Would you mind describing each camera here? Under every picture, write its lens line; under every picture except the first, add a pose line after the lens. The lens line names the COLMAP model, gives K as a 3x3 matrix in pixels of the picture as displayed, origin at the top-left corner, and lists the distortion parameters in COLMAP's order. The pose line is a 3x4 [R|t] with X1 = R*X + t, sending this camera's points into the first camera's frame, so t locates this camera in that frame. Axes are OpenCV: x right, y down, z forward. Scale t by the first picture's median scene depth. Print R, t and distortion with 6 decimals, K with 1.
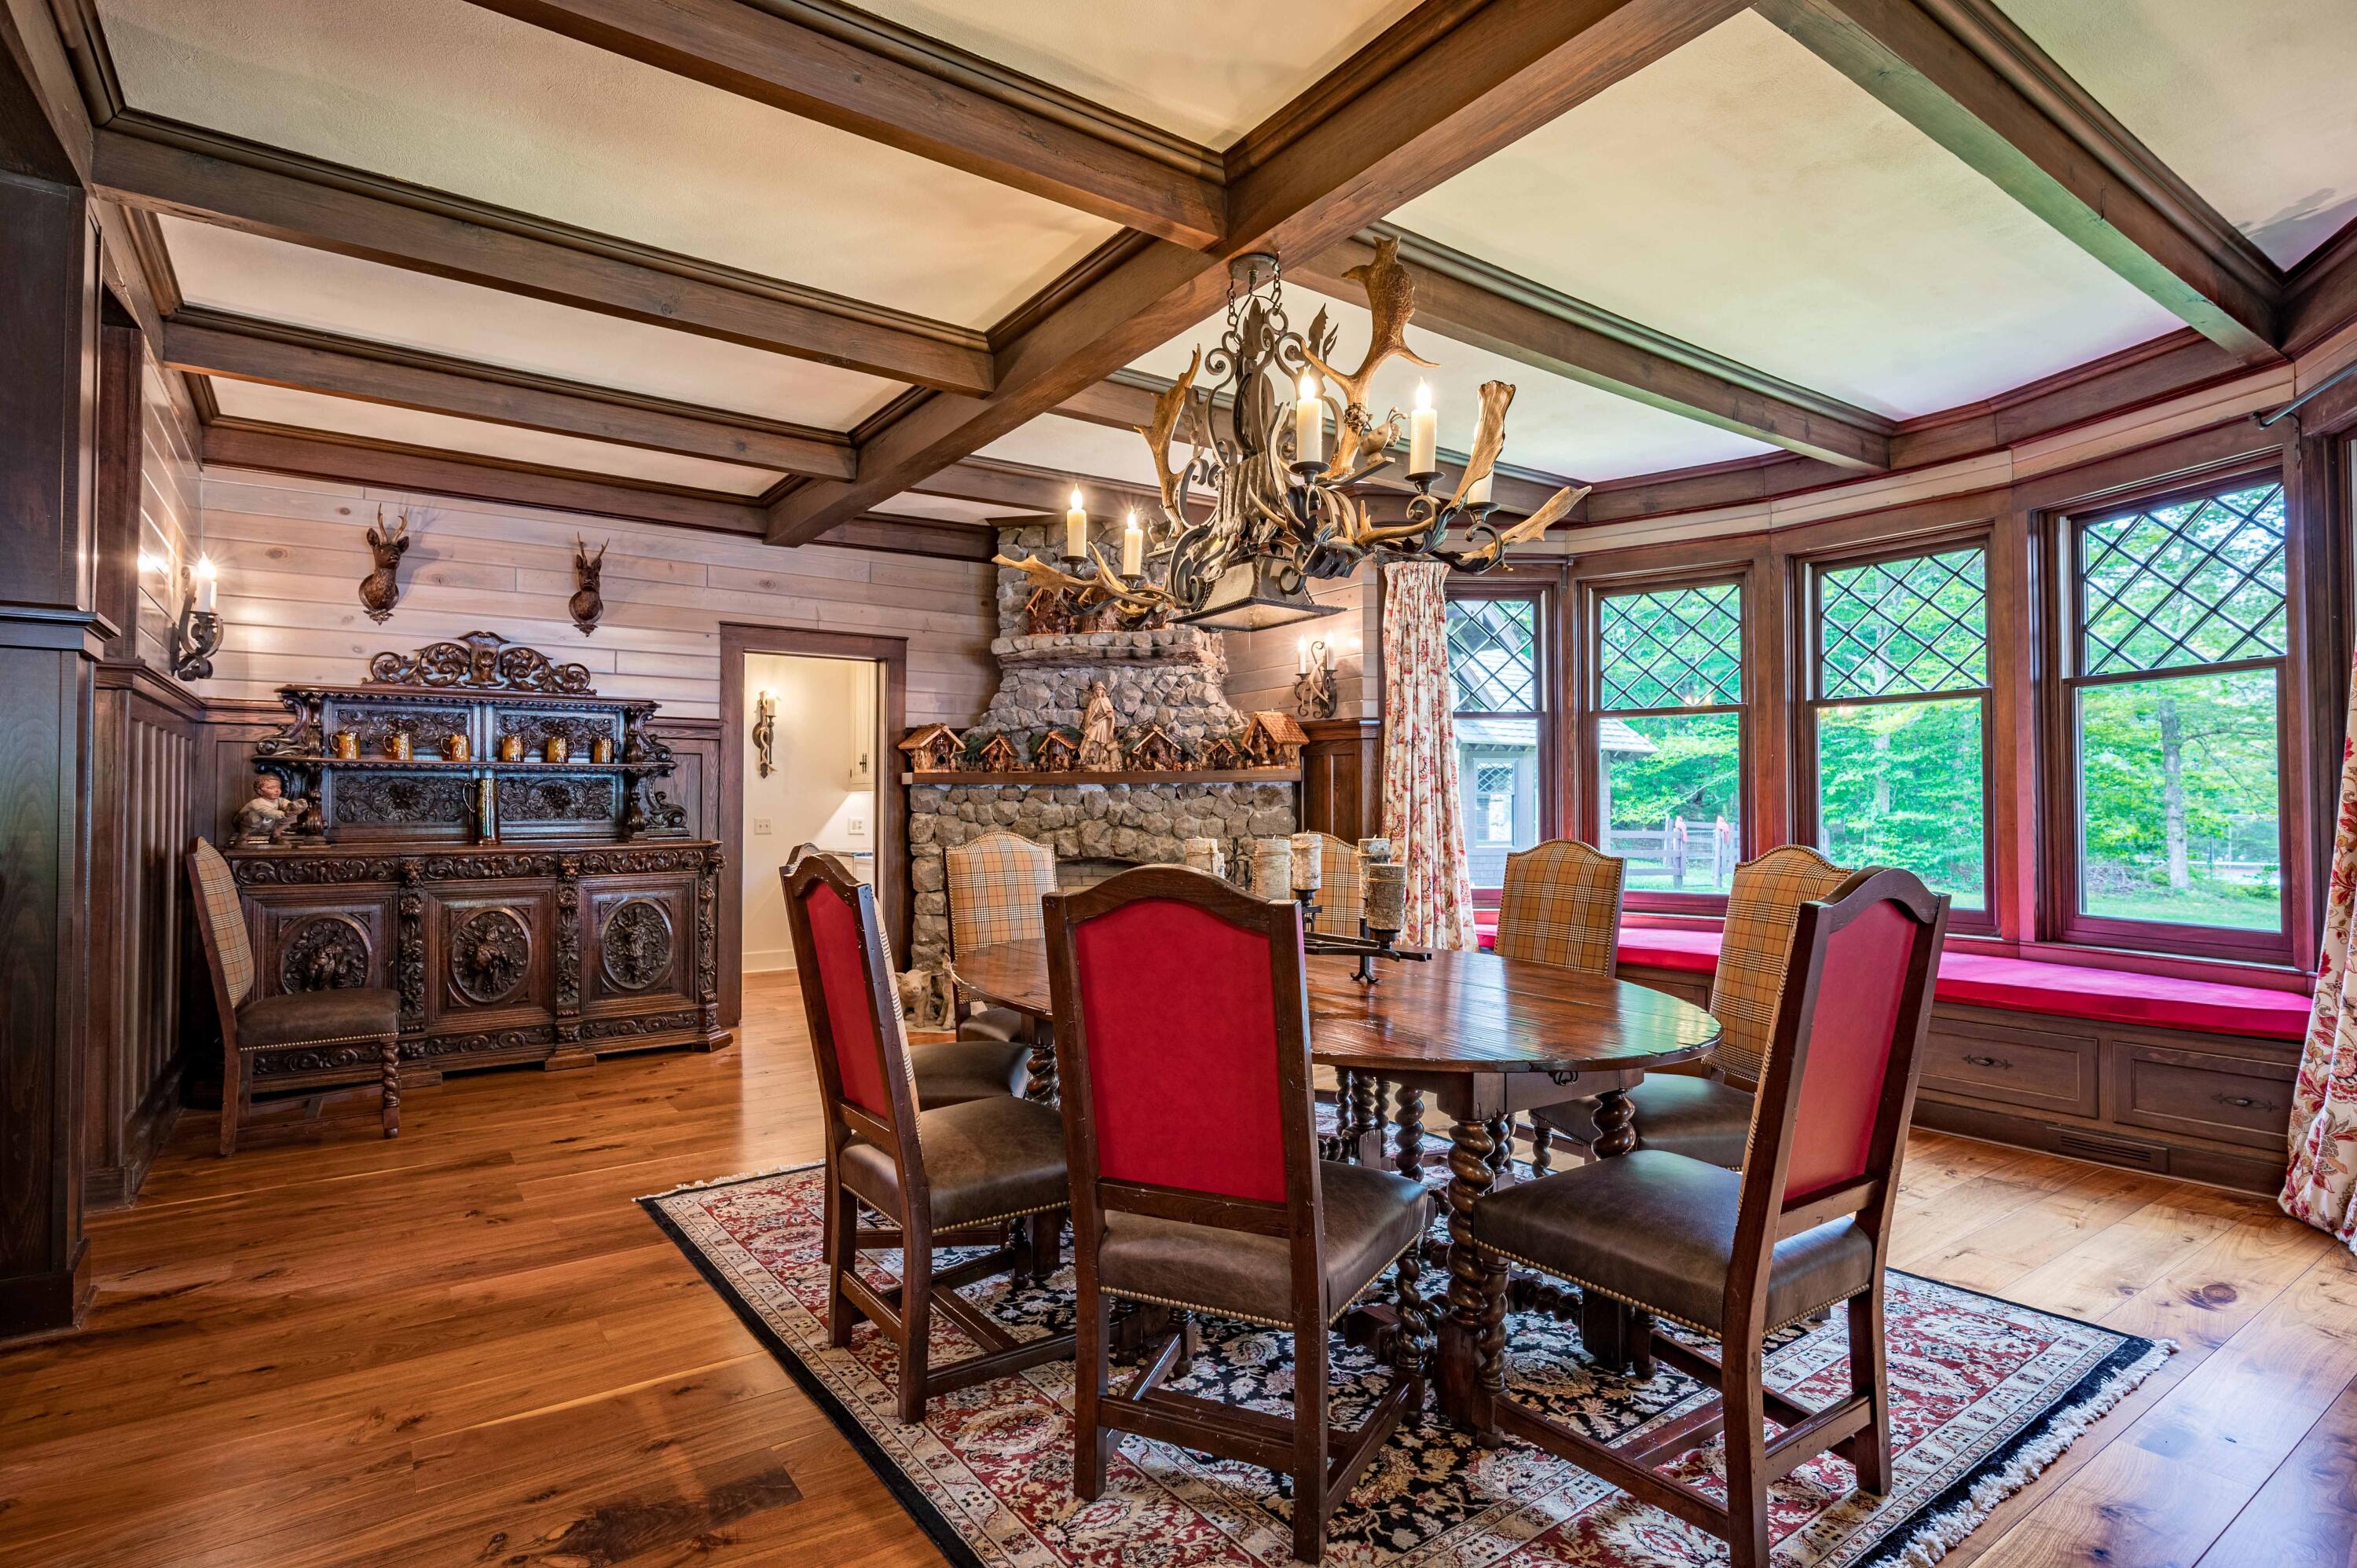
lens RADIAL K [[1133.8, 0, 1170.5], [0, 1133.8, 782.8], [0, 0, 1]] dist [-0.005087, 0.001025]
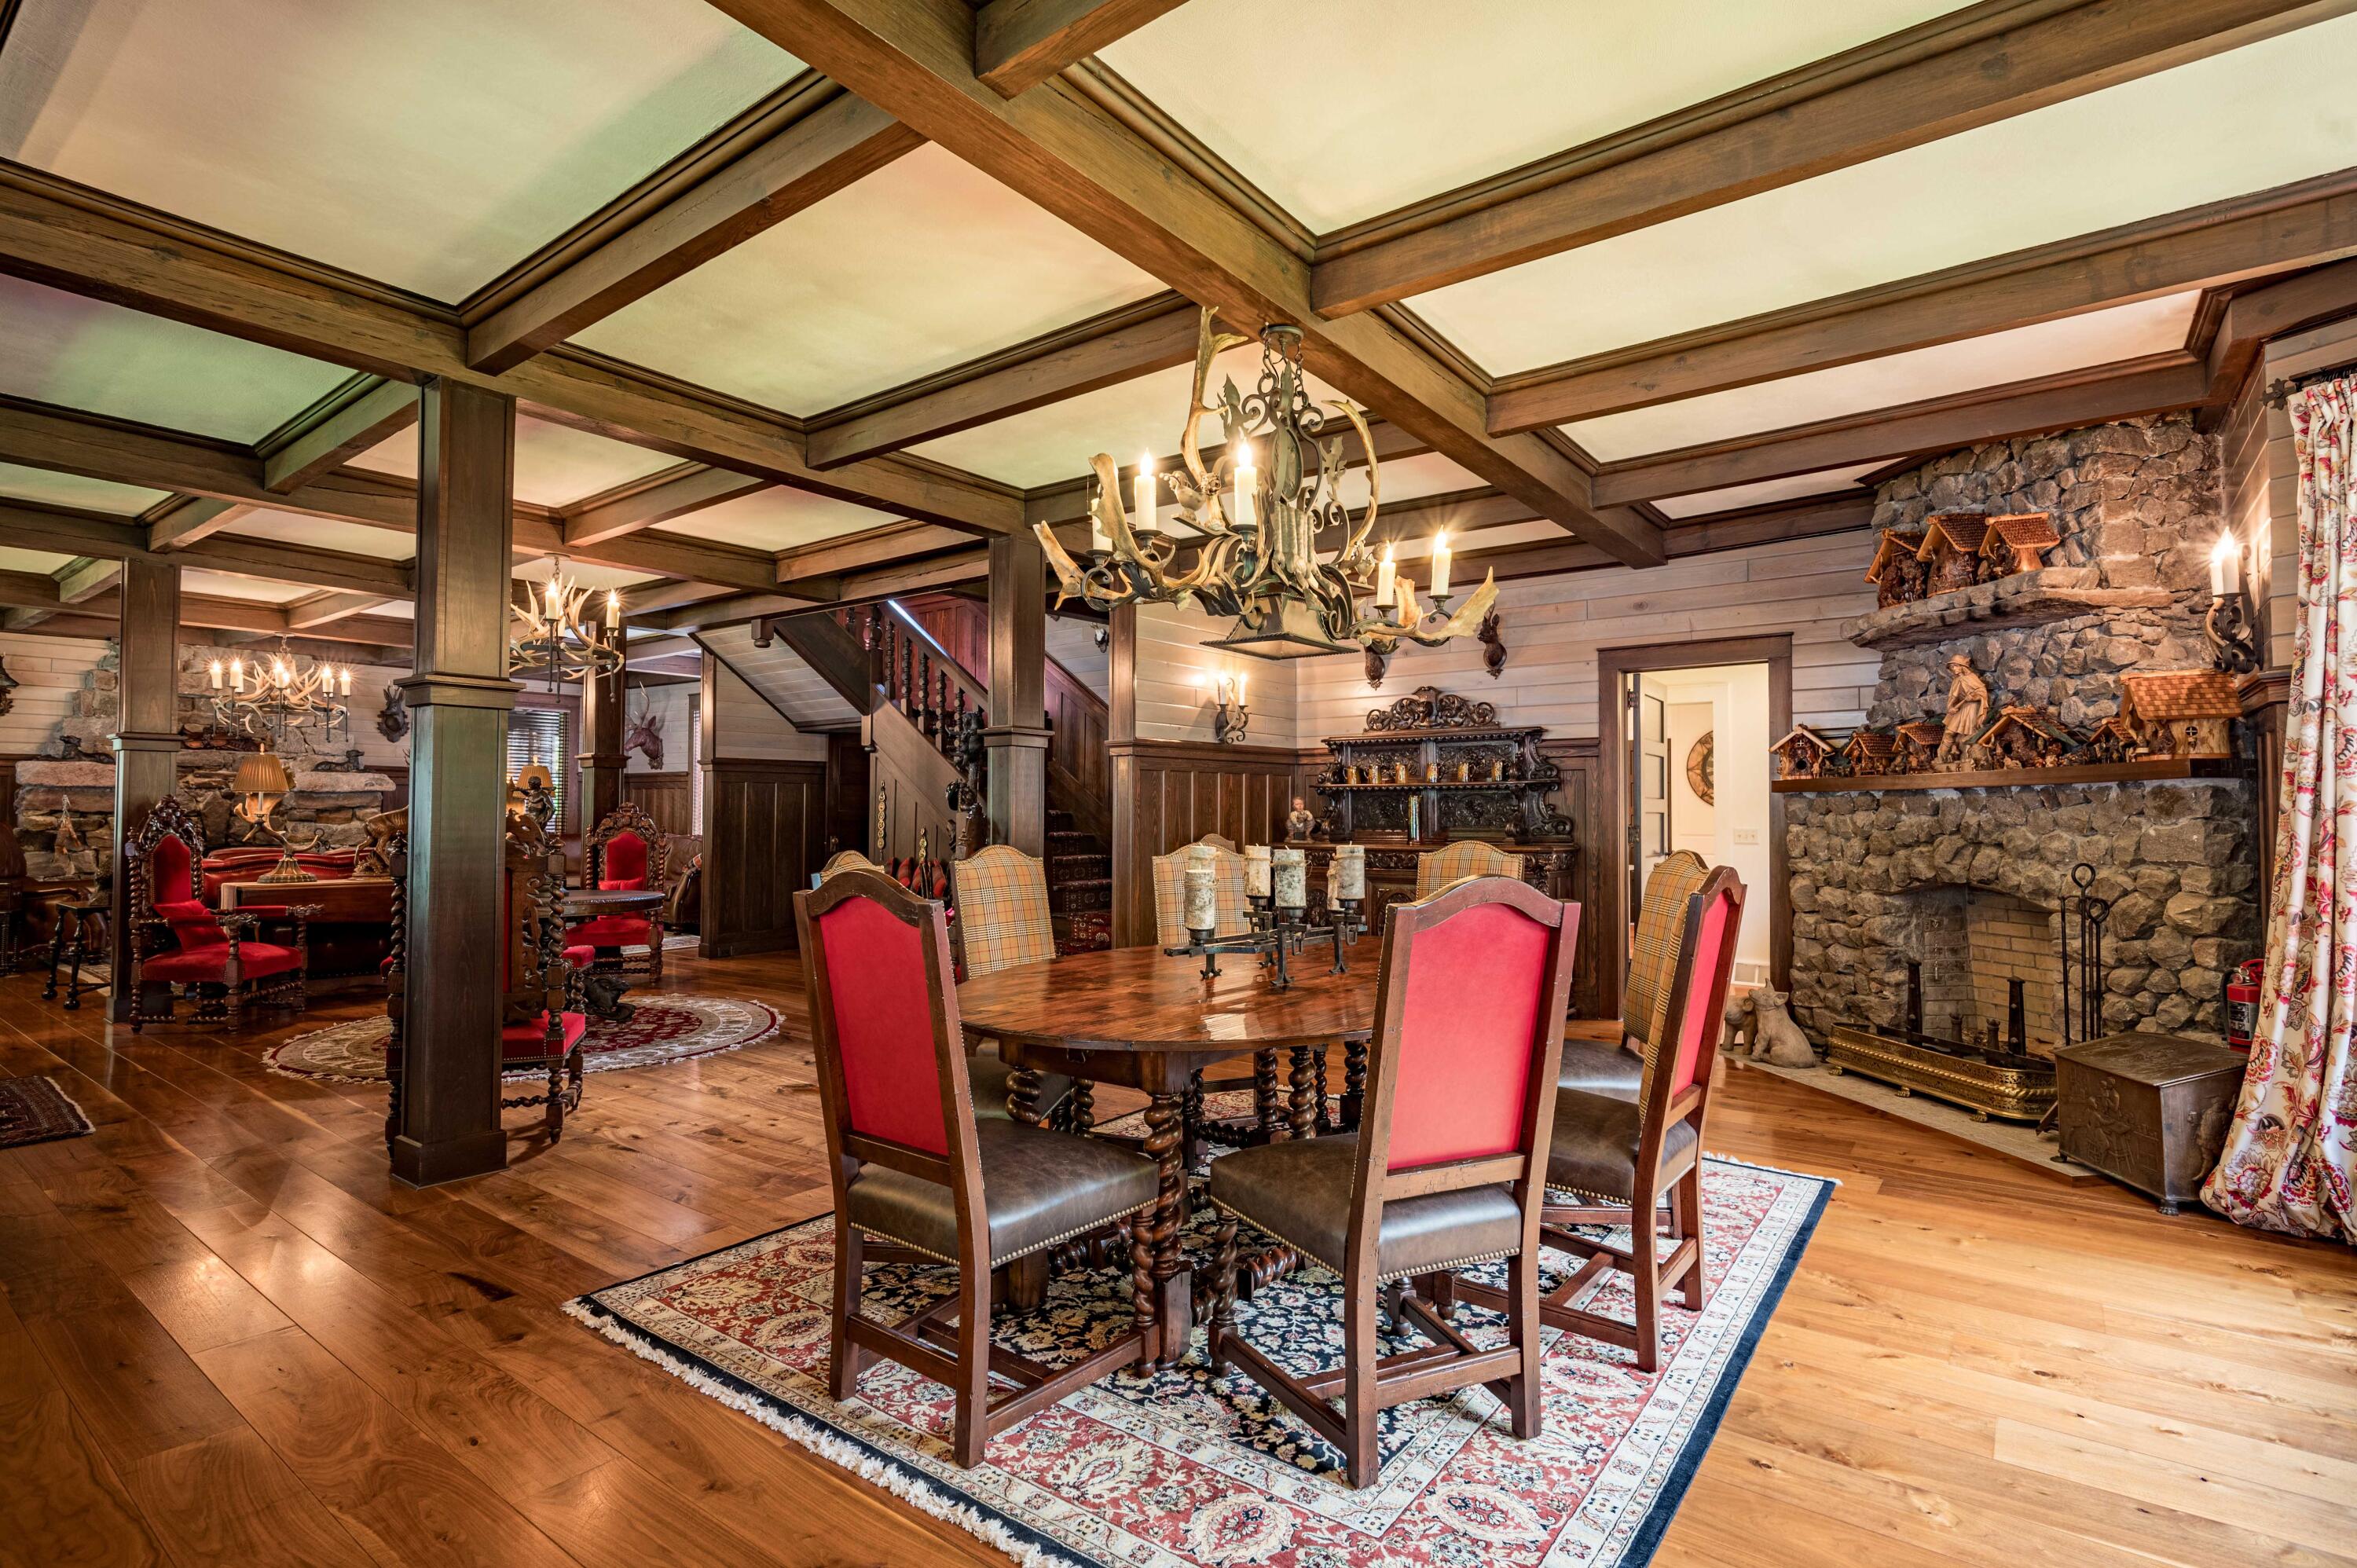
lens RADIAL K [[1133.8, 0, 1165.0], [0, 1133.8, 786.1], [0, 0, 1]] dist [-0.005087, 0.001025]
pose [[0.313066, -0.023475, -0.949441, 0.508149], [0.020646, 0.999626, -0.017908, 0.002072], [0.949507, -0.013996, 0.313433, 0.251314]]
